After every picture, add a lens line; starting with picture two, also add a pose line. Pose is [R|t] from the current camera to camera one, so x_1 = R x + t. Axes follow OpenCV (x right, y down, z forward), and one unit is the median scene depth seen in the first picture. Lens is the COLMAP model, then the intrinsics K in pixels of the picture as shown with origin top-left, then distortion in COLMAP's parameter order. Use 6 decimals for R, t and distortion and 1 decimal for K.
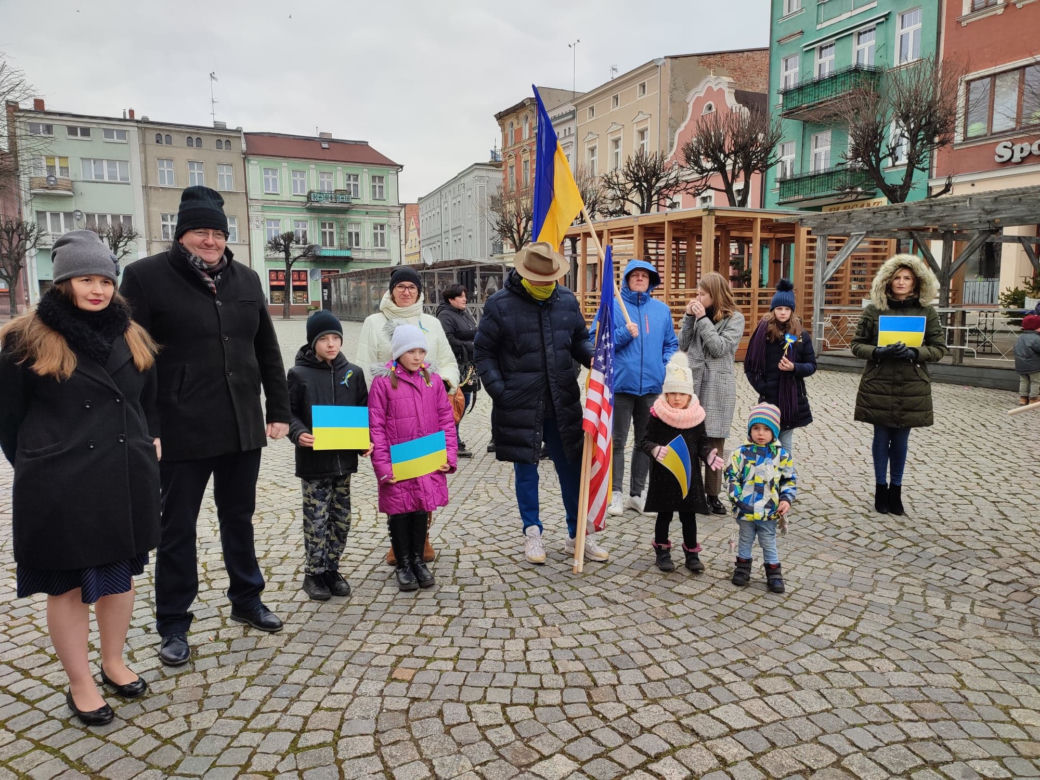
lens RADIAL K [[746.6, 0, 522.1], [0, 746.6, 386.1], [0, 0, 1]] dist [0.049871, -0.040426]
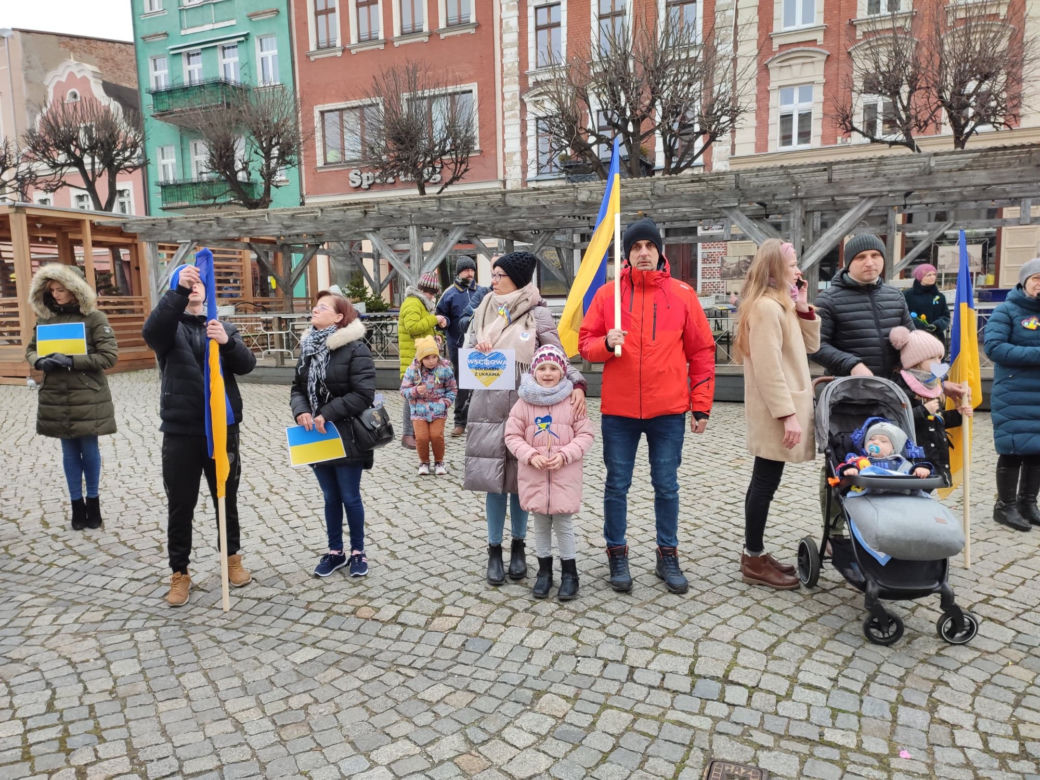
lens RADIAL K [[746.6, 0, 520.7], [0, 746.6, 386.9], [0, 0, 1]] dist [0.049871, -0.040426]
pose [[0.759970, -0.085713, 0.644282, 0.061307], [0.092706, 0.995426, 0.023076, 0.003622], [-0.643313, 0.042192, 0.764440, -0.020857]]
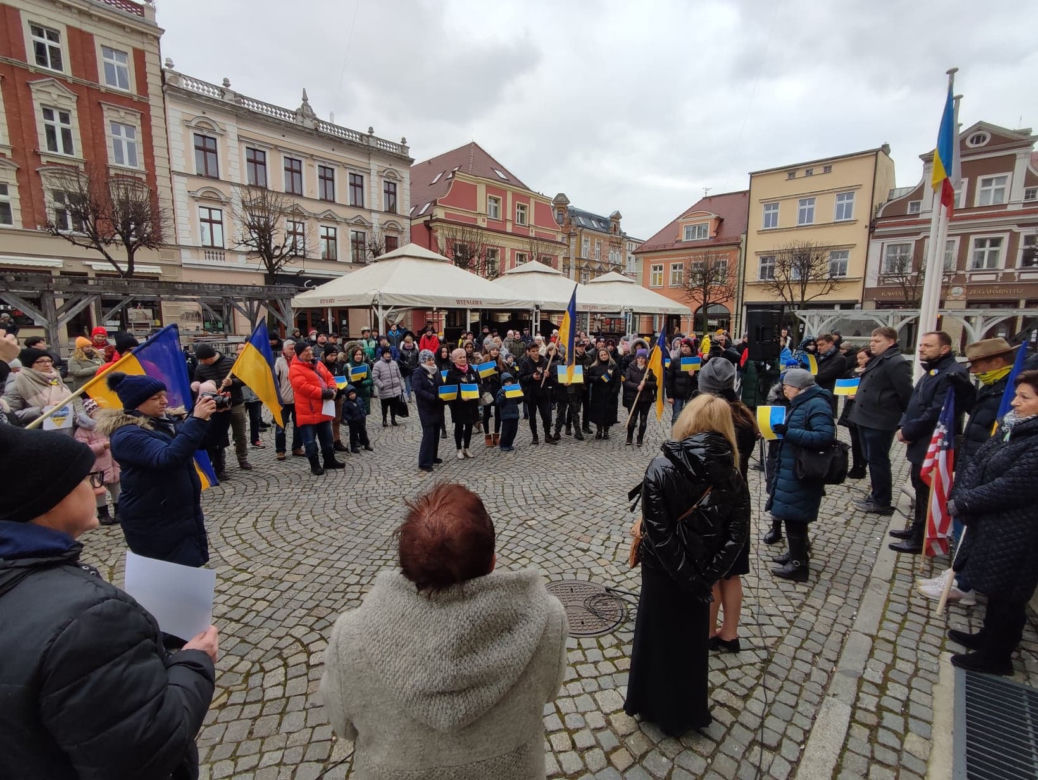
lens RADIAL K [[472.0, 0, 513.9], [0, 472.0, 388.2], [0, 0, 1]] dist [-0.014894, 0.007495]
pose [[-0.327284, -0.132756, 0.935554, -0.143019], [0.103131, 0.979149, 0.175020, -0.008182], [-0.939281, 0.153766, -0.306768, -0.087168]]
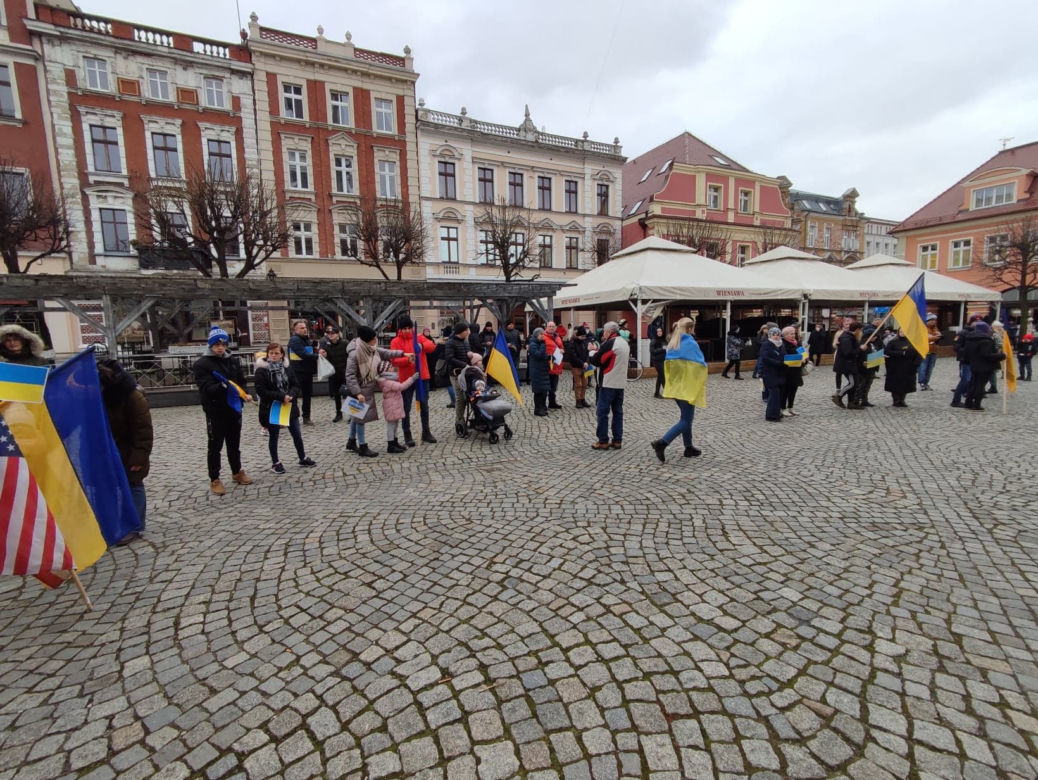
lens RADIAL K [[472.0, 0, 512.8], [0, 472.0, 386.4], [0, 0, 1]] dist [-0.014894, 0.007495]
pose [[0.023831, -0.108905, 0.993766, -0.075317], [0.144045, 0.984050, 0.104386, -0.003131], [-0.989284, 0.140659, 0.039138, 0.013101]]
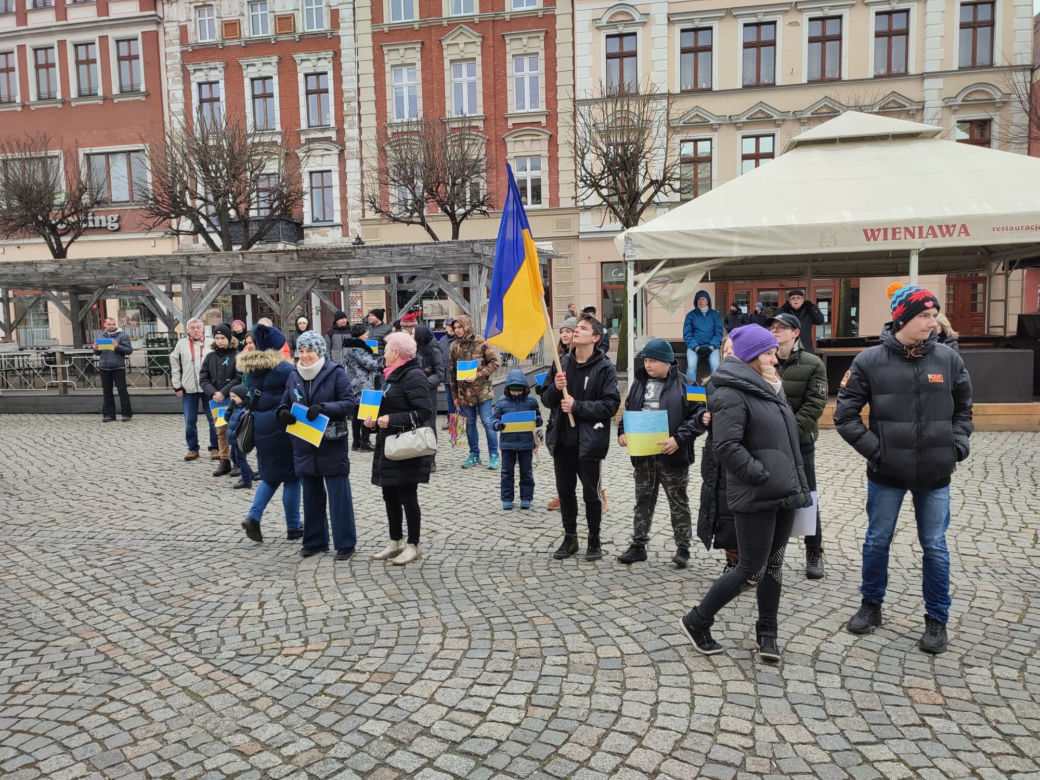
lens RADIAL K [[746.6, 0, 522.6], [0, 746.6, 387.7], [0, 0, 1]] dist [0.049871, -0.040426]
pose [[0.604639, -0.073943, 0.793060, 0.113357], [0.114195, 0.993443, 0.005562, 0.037067], [-0.788271, 0.087200, 0.609118, -0.330792]]
